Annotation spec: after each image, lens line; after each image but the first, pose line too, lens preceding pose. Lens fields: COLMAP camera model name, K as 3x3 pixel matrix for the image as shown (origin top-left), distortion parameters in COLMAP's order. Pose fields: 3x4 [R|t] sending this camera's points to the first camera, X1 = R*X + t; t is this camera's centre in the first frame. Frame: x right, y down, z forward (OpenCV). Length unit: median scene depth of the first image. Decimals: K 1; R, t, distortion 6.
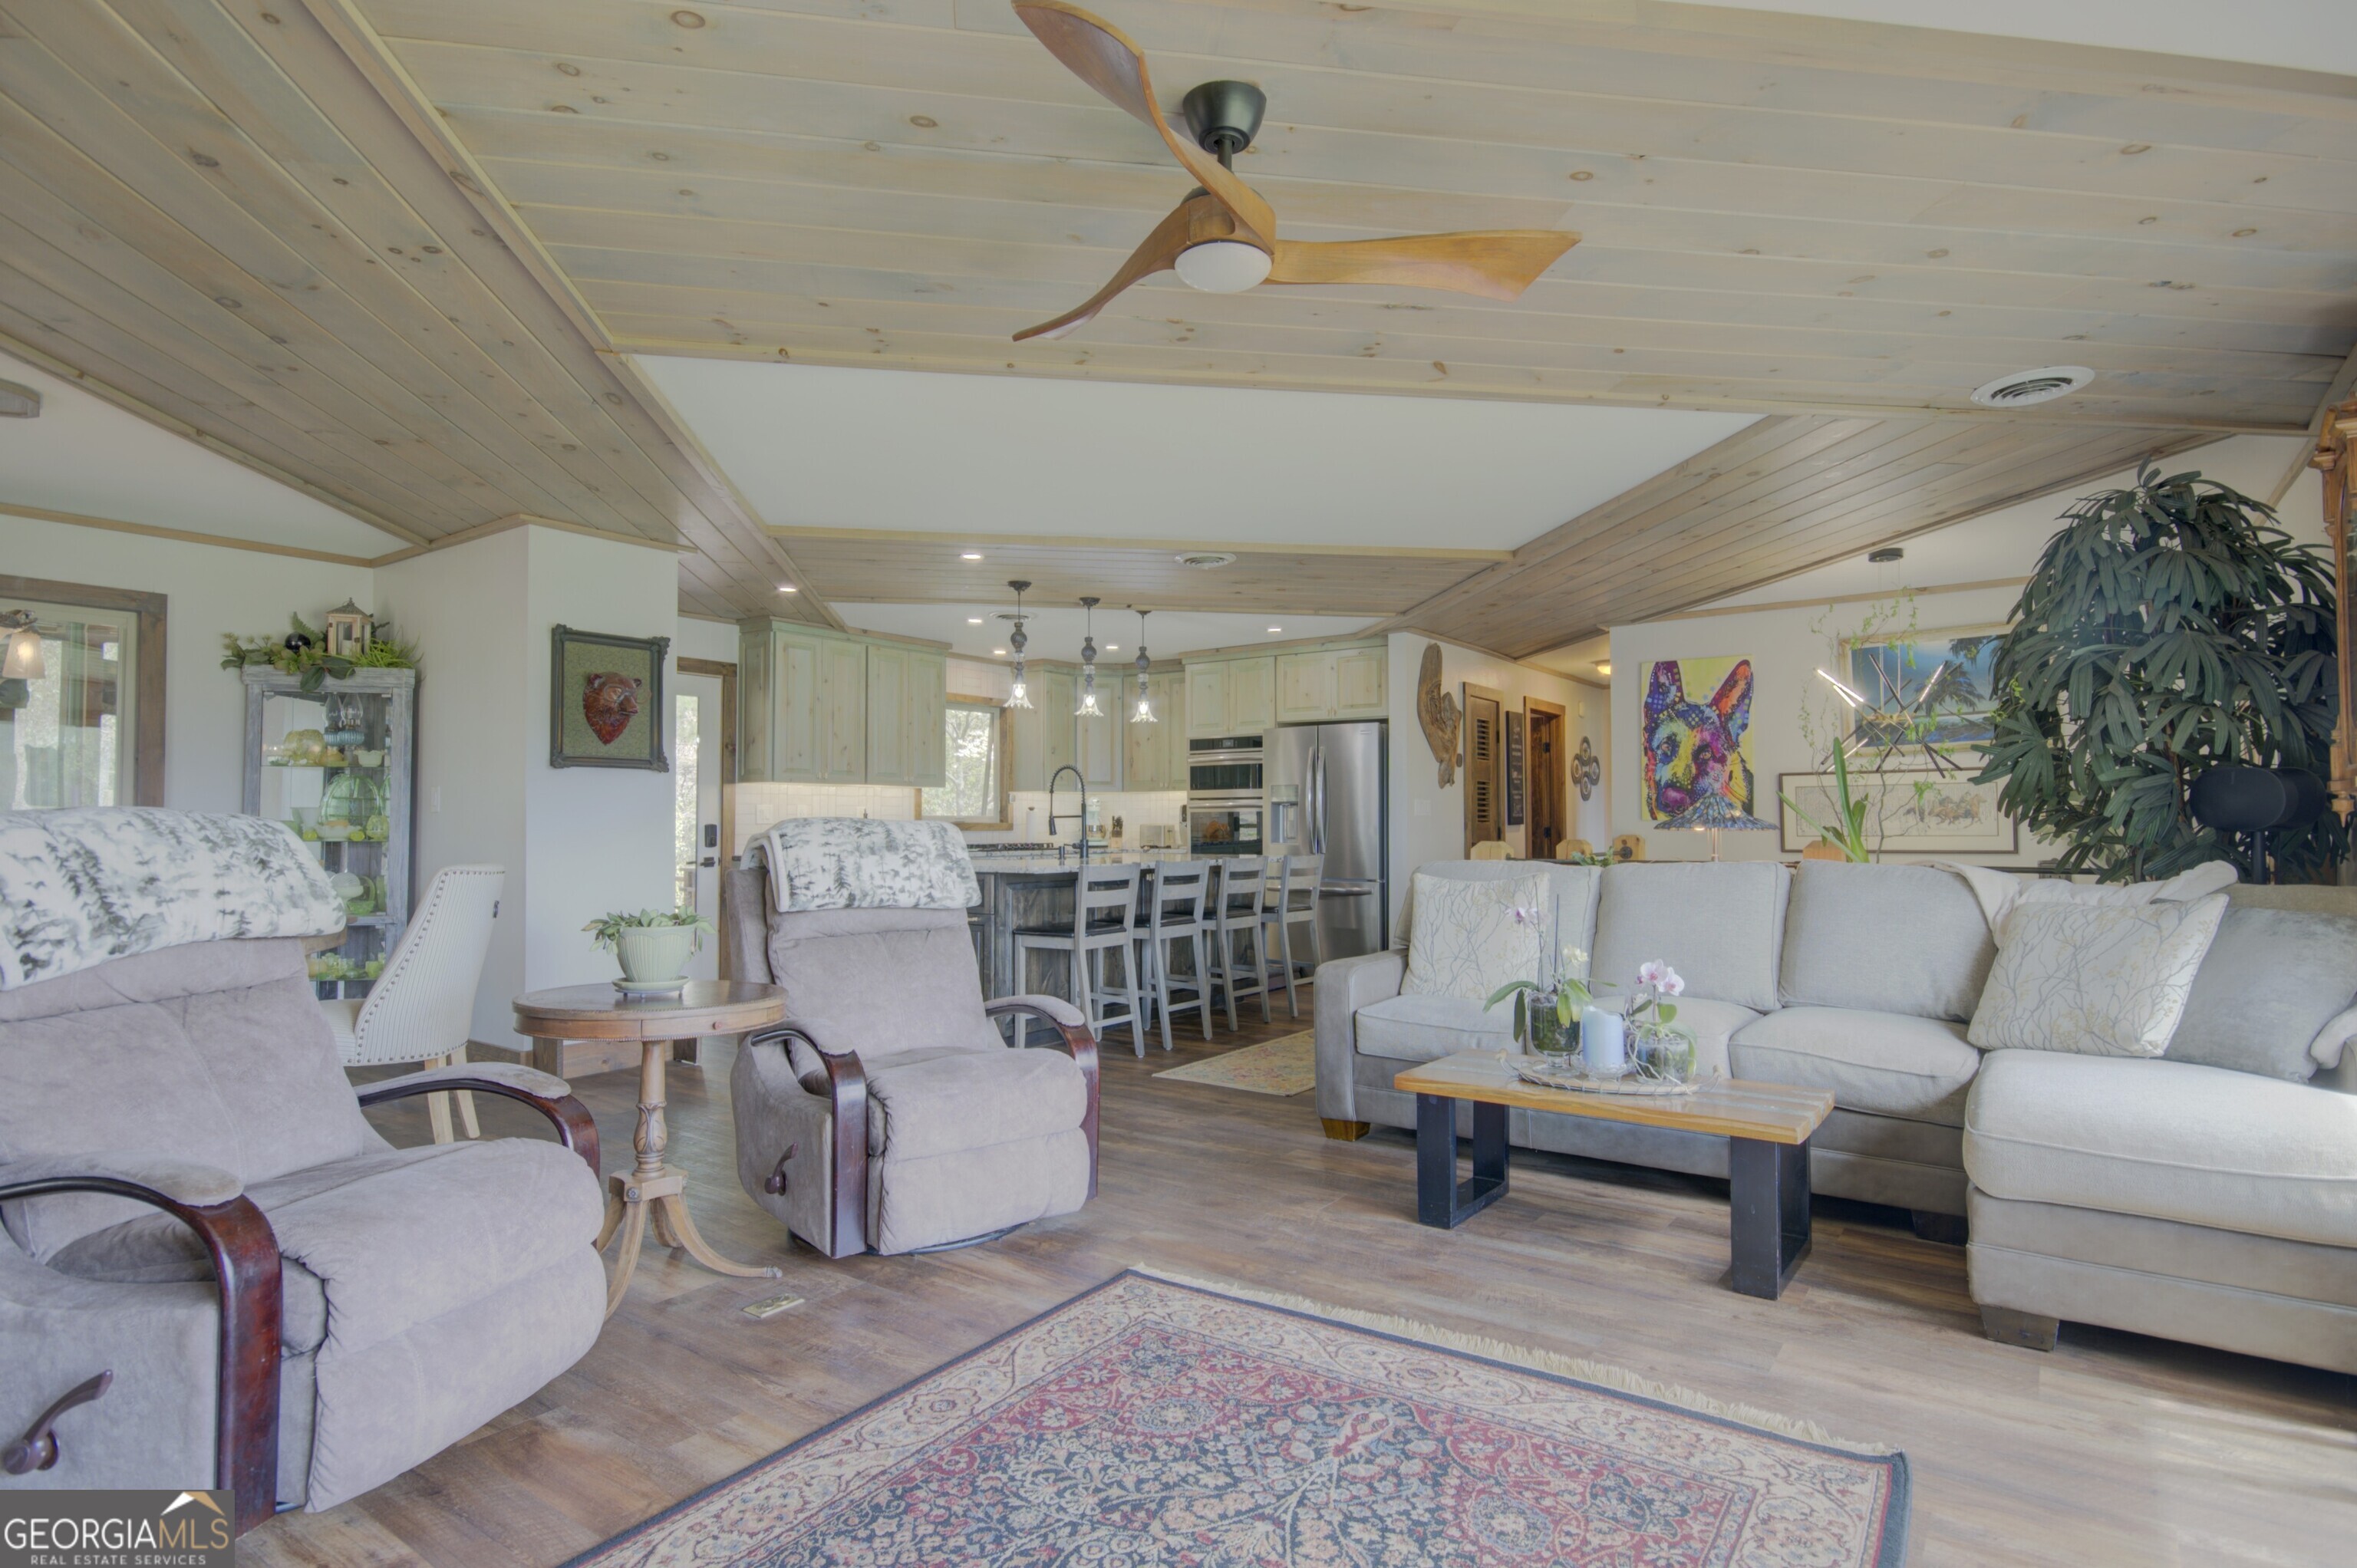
lens RADIAL K [[1196.6, 0, 1181.1], [0, 1196.6, 792.3], [0, 0, 1]] dist [0.000316, 0.001217]
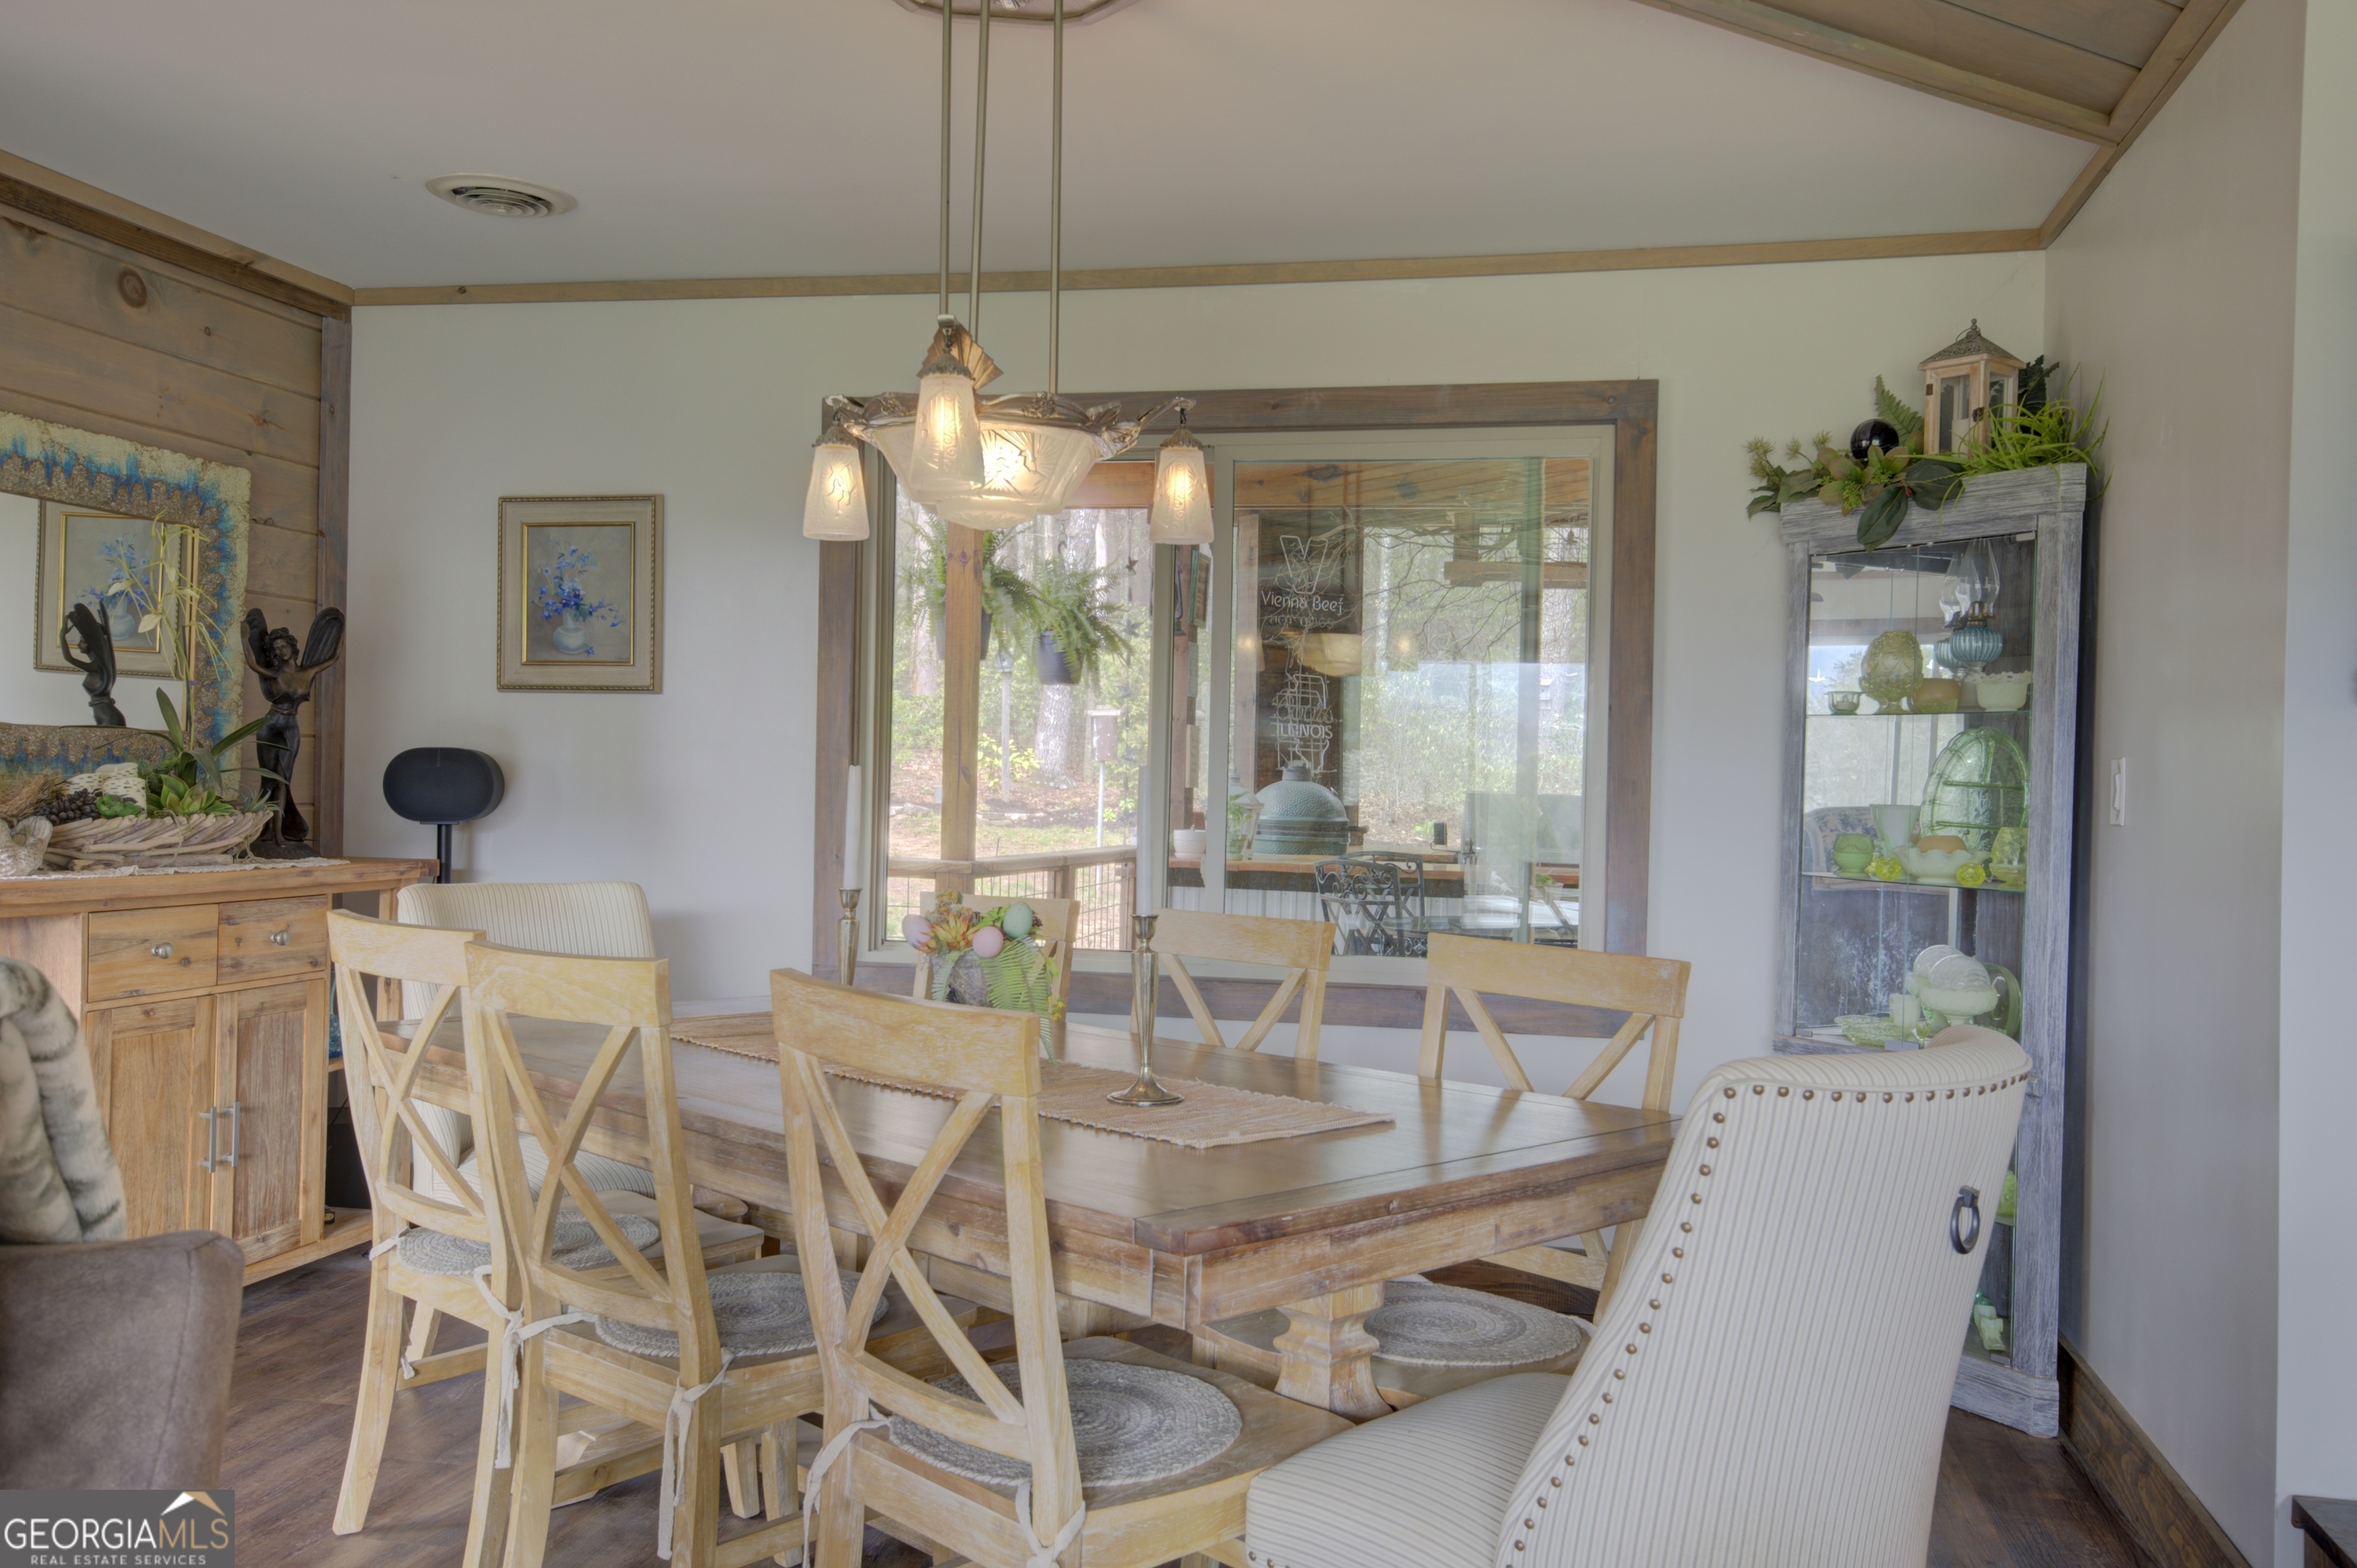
lens RADIAL K [[1936.9, 0, 1193.1], [0, 1936.9, 790.1], [0, 0, 1]] dist [0.028574, 0.015134]
pose [[0.403262, 0.014137, -0.914975, -0.129879], [0.002579, 0.999859, 0.016585, -0.004634], [0.915081, -0.009047, 0.403169, 0.364958]]
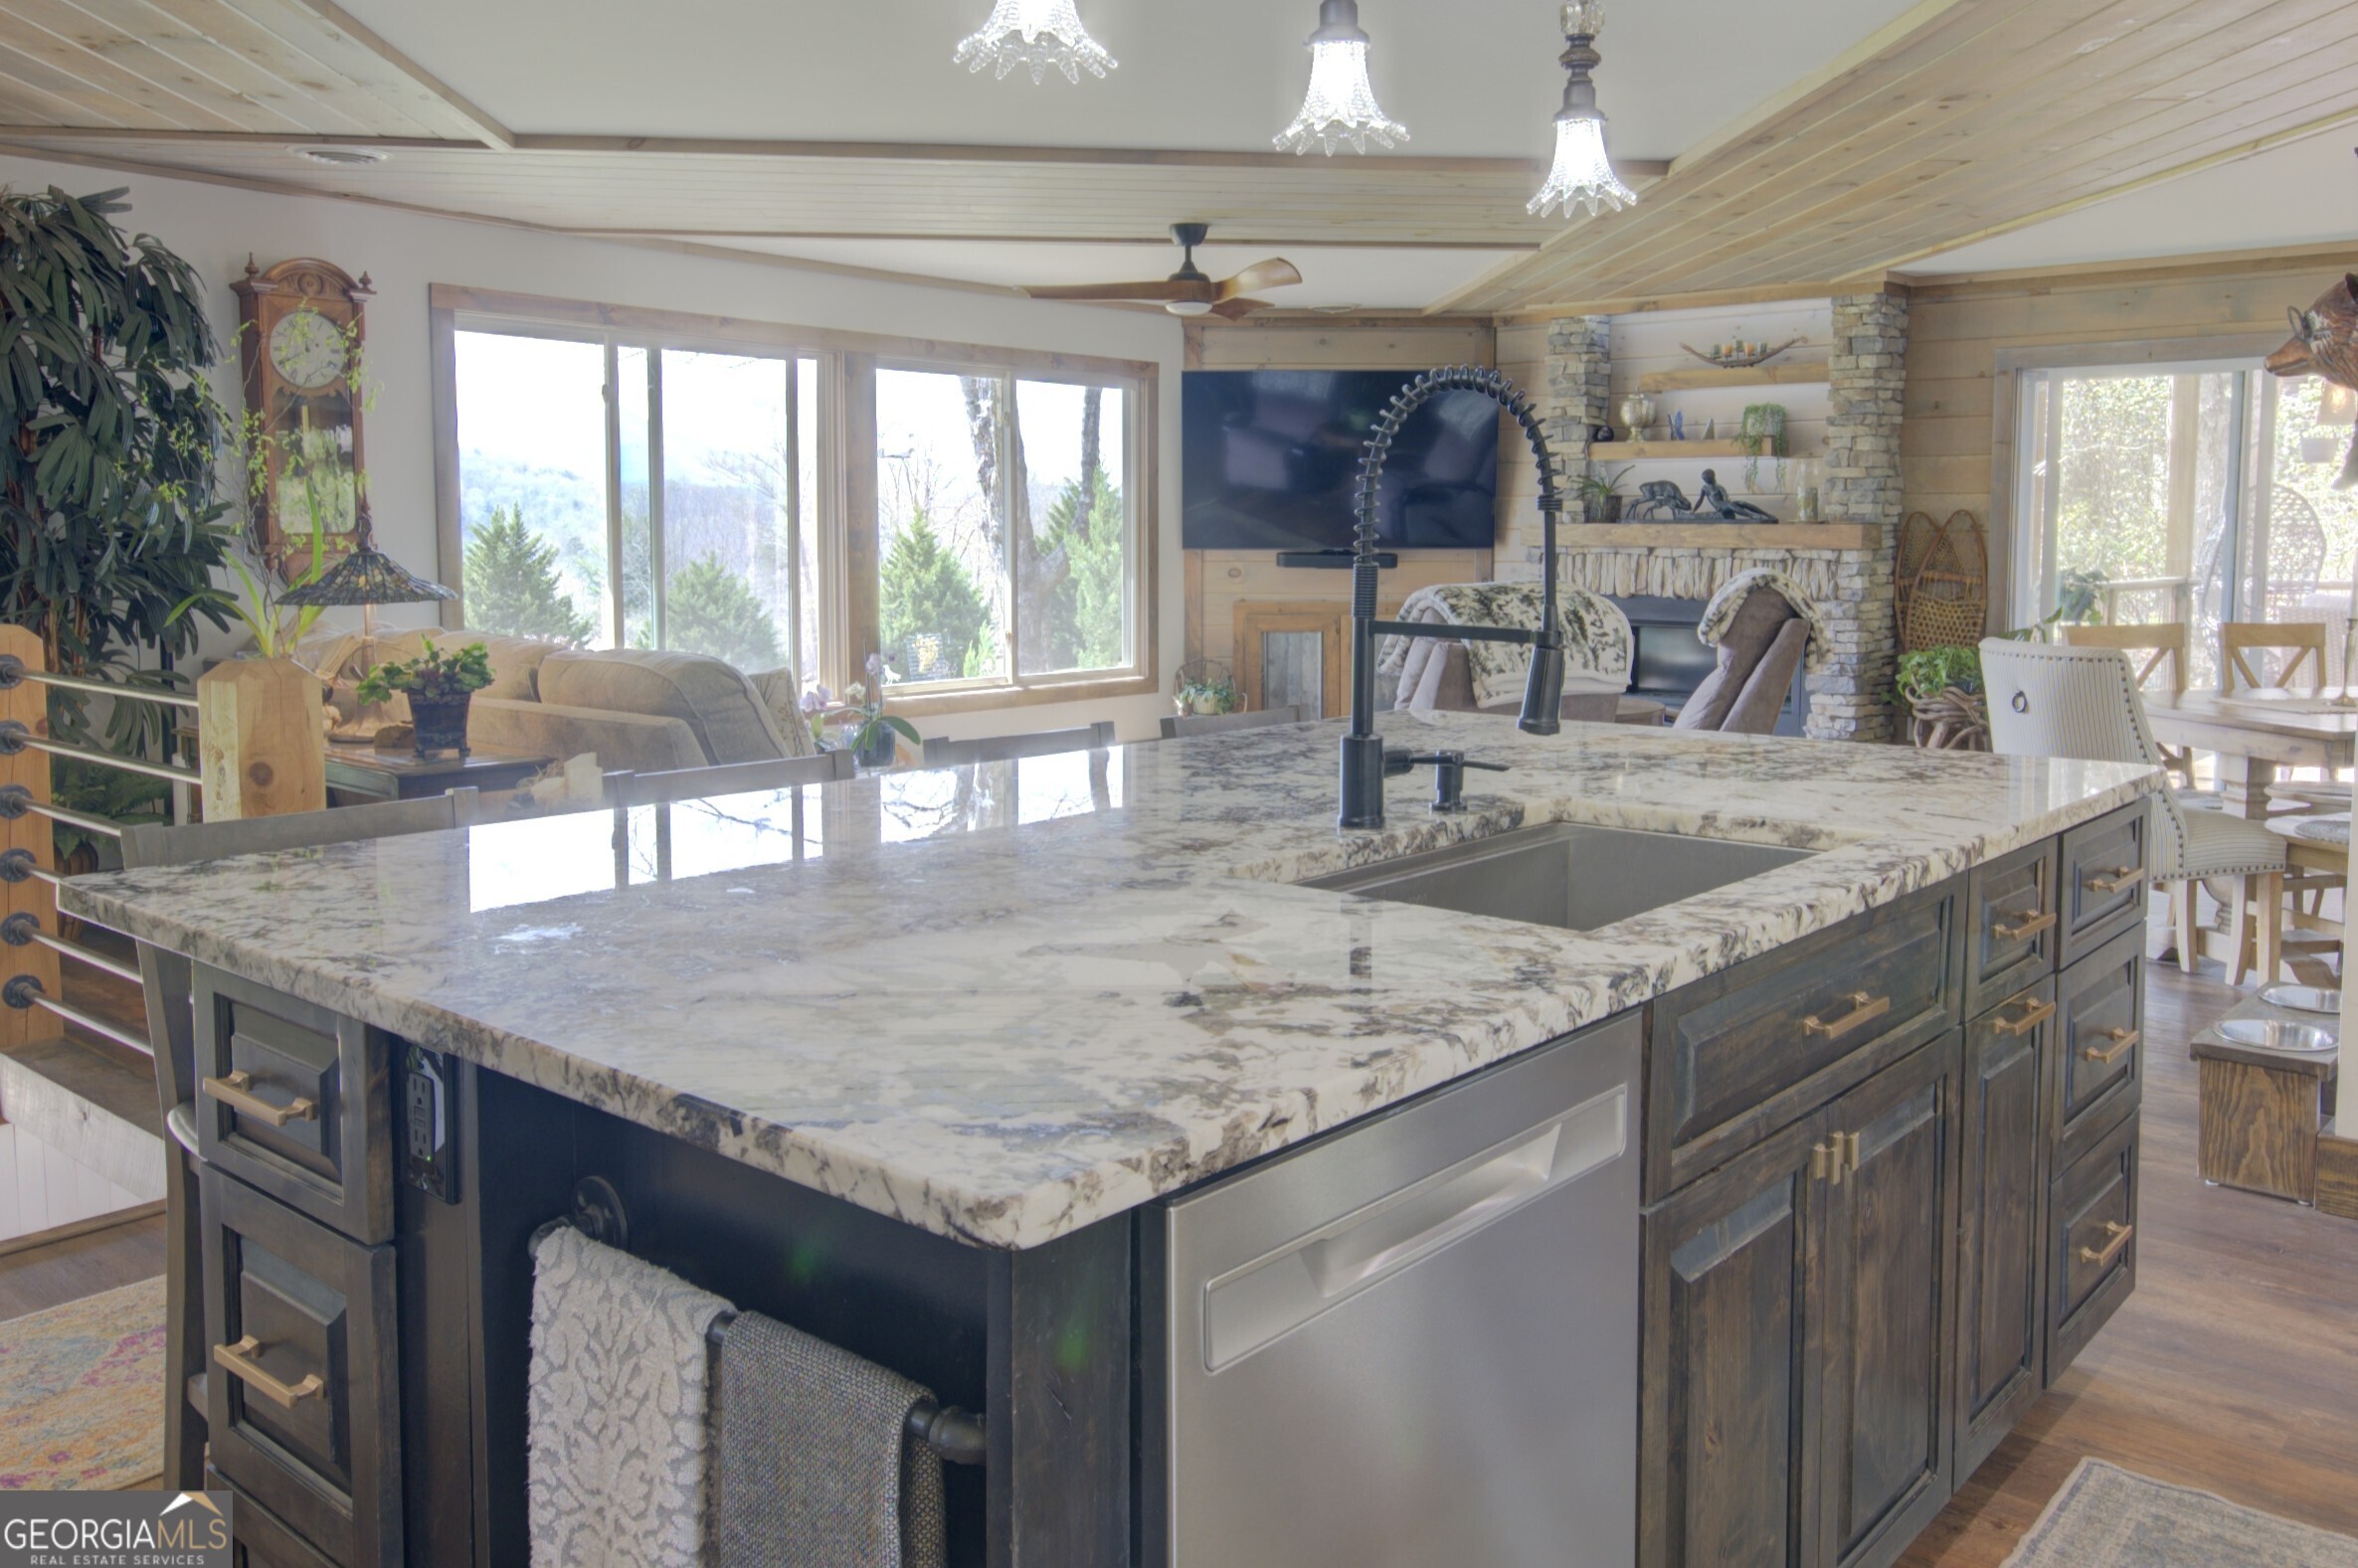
lens RADIAL K [[1864.8, 0, 1233.8], [0, 1864.8, 670.5], [0, 0, 1]] dist [0.005660, 0.002666]
pose [[-0.998494, -0.005150, 0.054612, -0.065859], [-0.002539, 0.998855, 0.047774, 0.010802], [-0.054795, 0.047563, -0.997364, 1.247573]]
